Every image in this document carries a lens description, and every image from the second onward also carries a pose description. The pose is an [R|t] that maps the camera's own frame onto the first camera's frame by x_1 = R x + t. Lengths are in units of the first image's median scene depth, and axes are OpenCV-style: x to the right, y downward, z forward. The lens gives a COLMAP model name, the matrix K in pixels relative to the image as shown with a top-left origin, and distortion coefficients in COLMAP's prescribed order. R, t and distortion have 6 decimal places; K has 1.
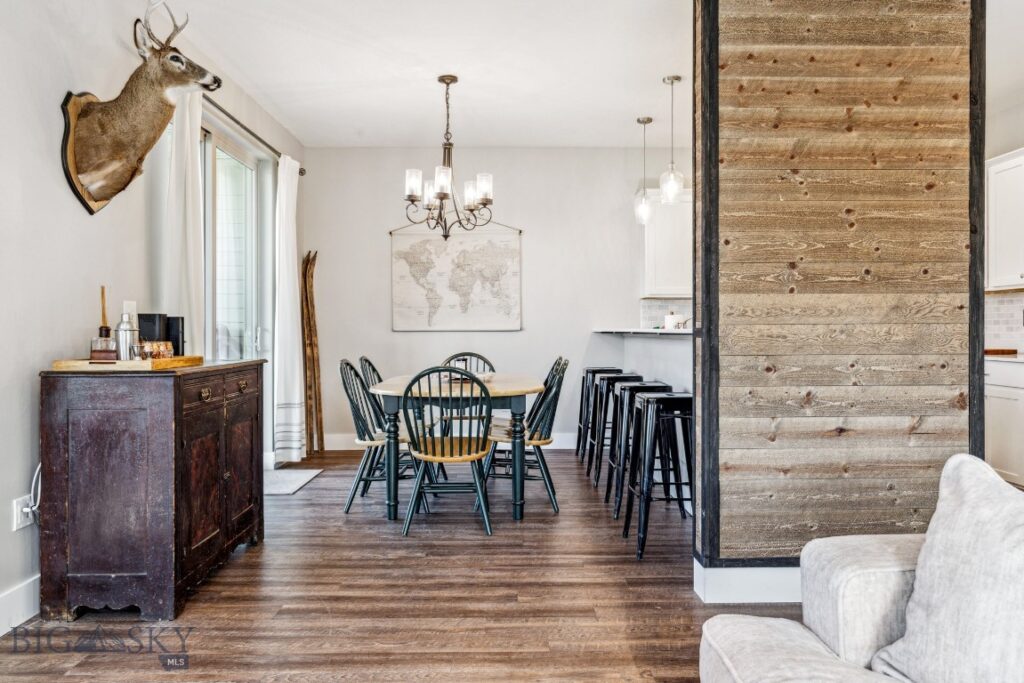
lens RADIAL K [[746.6, 0, 509.6], [0, 746.6, 332.4], [0, 0, 1]] dist [-0.002429, 0.001916]
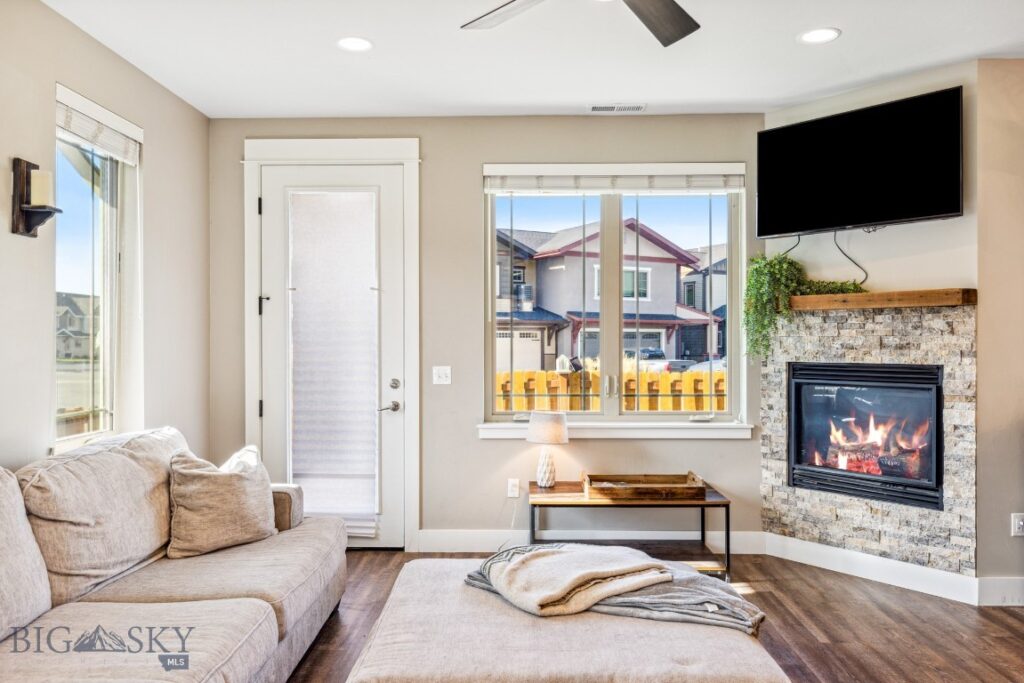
lens RADIAL K [[769.0, 0, 505.0], [0, 769.0, 340.1], [0, 0, 1]] dist [-0.008077, 0.002403]
pose [[-0.046277, 0.001467, -0.998928, 0.648954], [-0.001564, 0.999998, 0.001541, -0.077776], [0.998927, 0.001634, -0.046275, 0.114072]]
